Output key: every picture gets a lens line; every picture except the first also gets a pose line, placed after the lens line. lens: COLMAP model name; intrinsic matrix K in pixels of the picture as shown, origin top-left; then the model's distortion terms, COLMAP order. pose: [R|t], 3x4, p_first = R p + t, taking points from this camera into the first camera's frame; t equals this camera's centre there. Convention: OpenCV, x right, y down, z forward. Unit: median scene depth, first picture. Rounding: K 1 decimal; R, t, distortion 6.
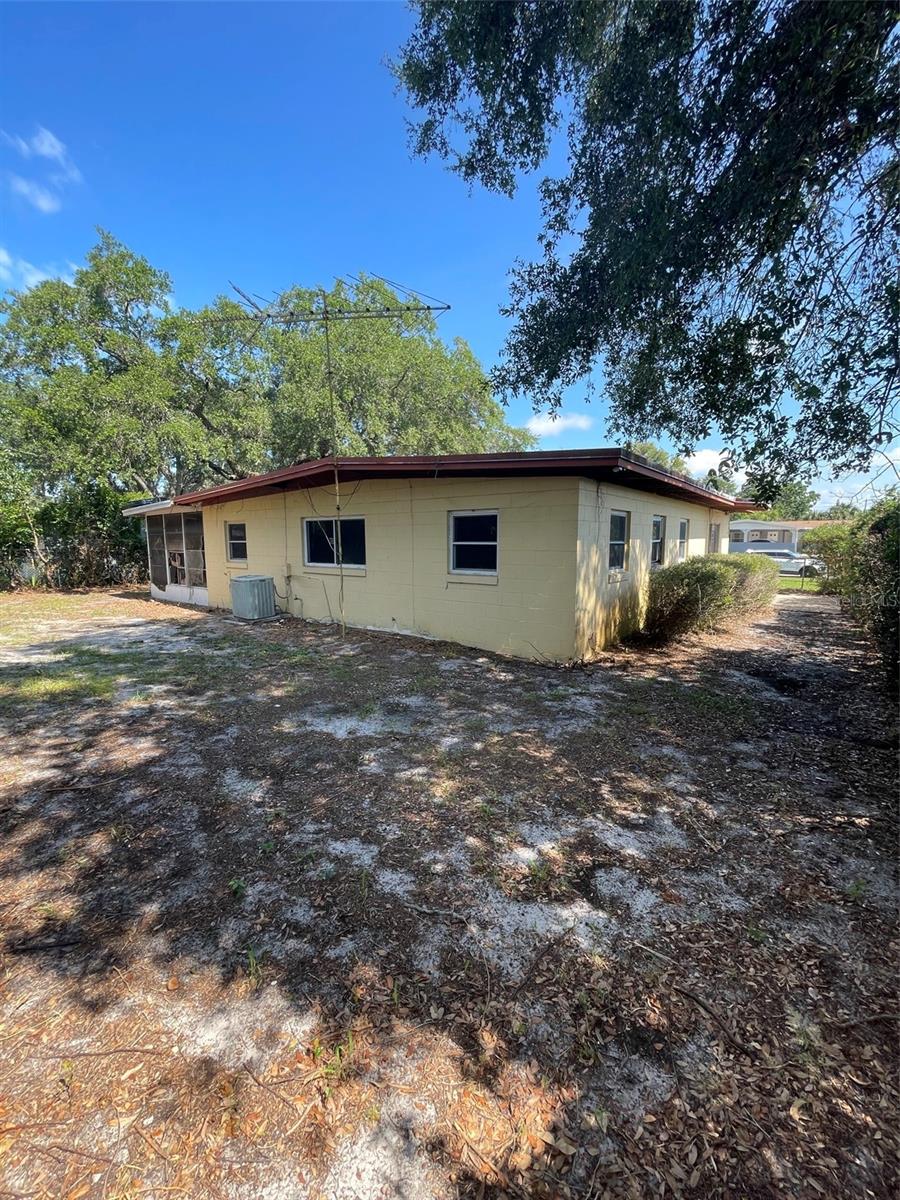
lens RADIAL K [[486.0, 0, 457.9], [0, 486.0, 595.0], [0, 0, 1]] dist [-0.001540, -0.000274]
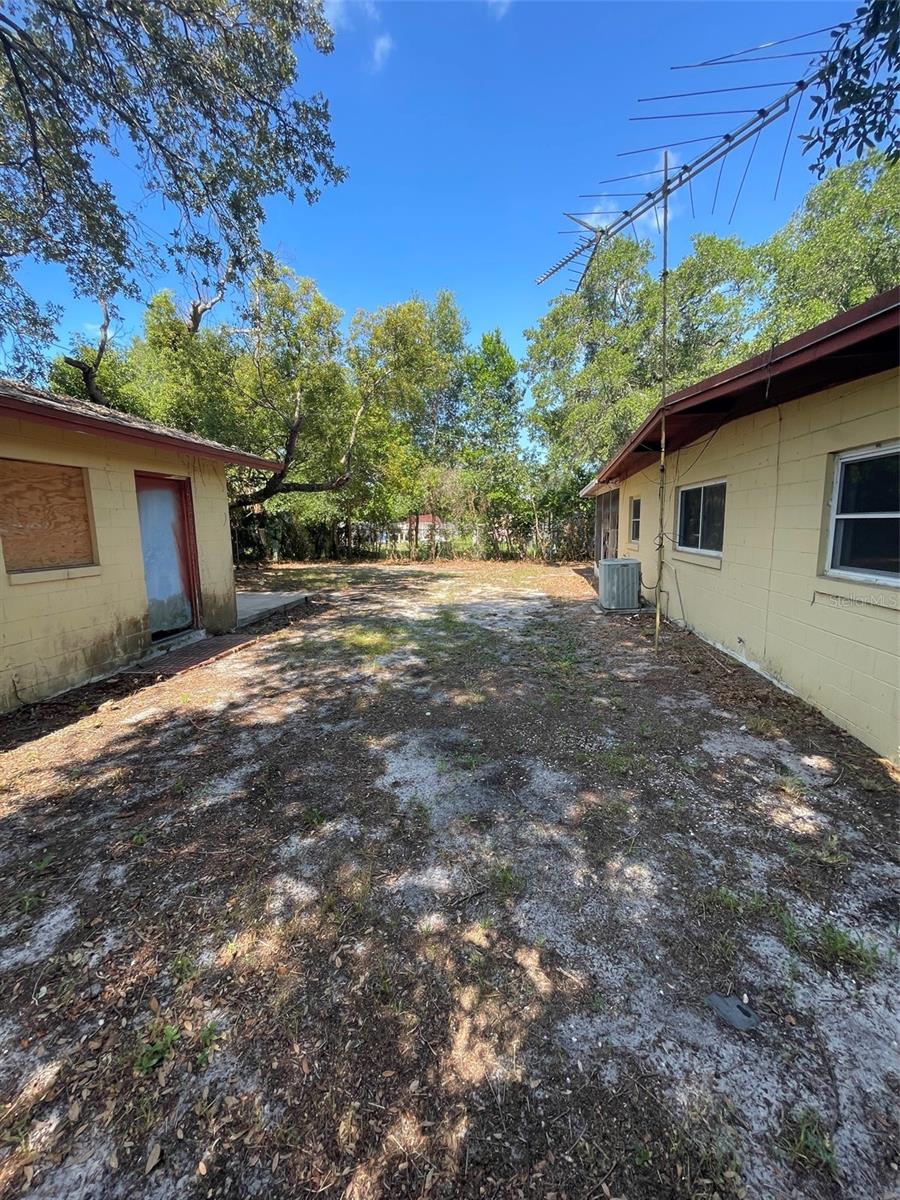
lens RADIAL K [[486.0, 0, 457.9], [0, 486.0, 595.0], [0, 0, 1]] dist [-0.001540, -0.000274]
pose [[0.498565, 0.116284, -0.859017, 0.269576], [-0.078395, 0.992949, 0.088915, -0.044002], [0.863300, 0.023013, 0.504166, 0.457694]]
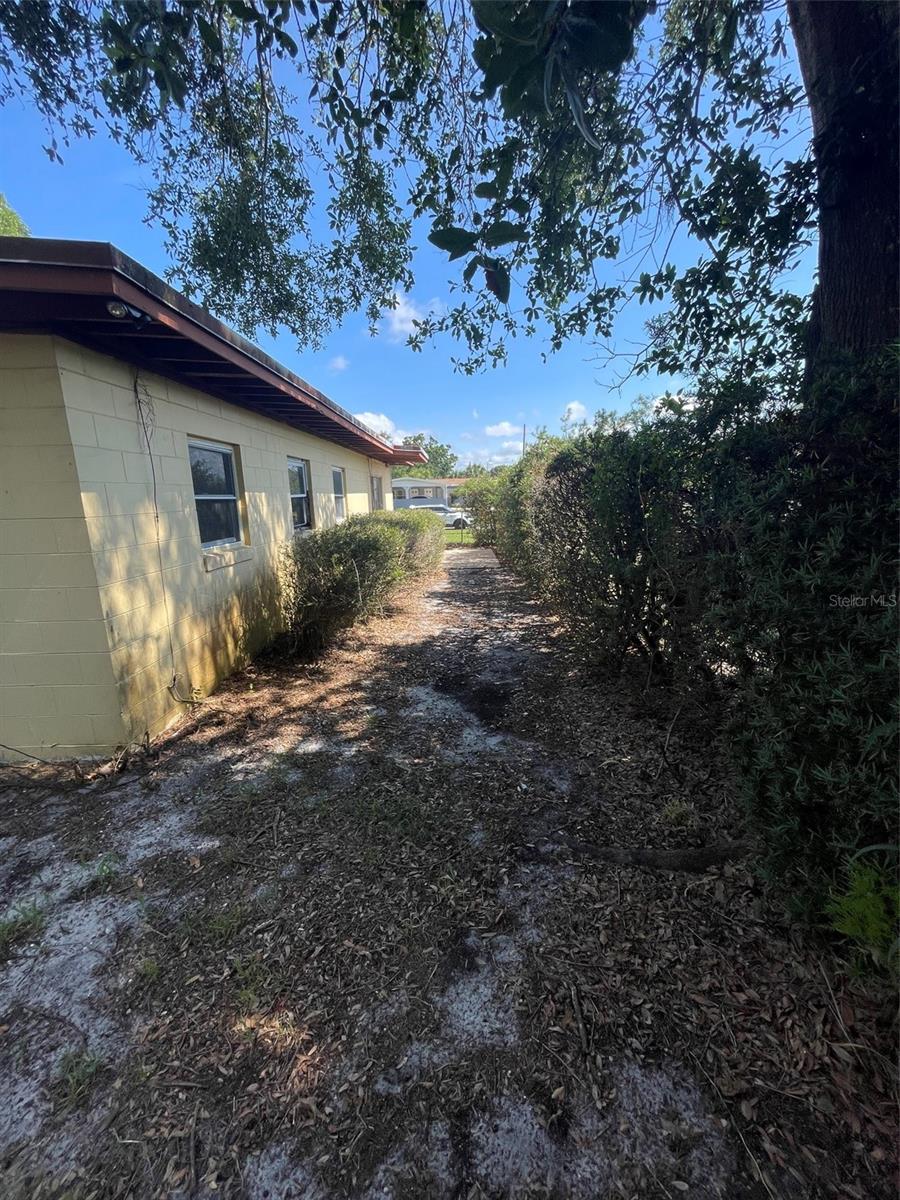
lens RADIAL K [[486.0, 0, 457.9], [0, 486.0, 595.0], [0, 0, 1]] dist [-0.001540, -0.000274]
pose [[0.805080, -0.141011, 0.576162, 0.245421], [0.095538, 0.989476, 0.108669, -0.035411], [-0.585422, -0.032441, 0.810079, 0.428942]]
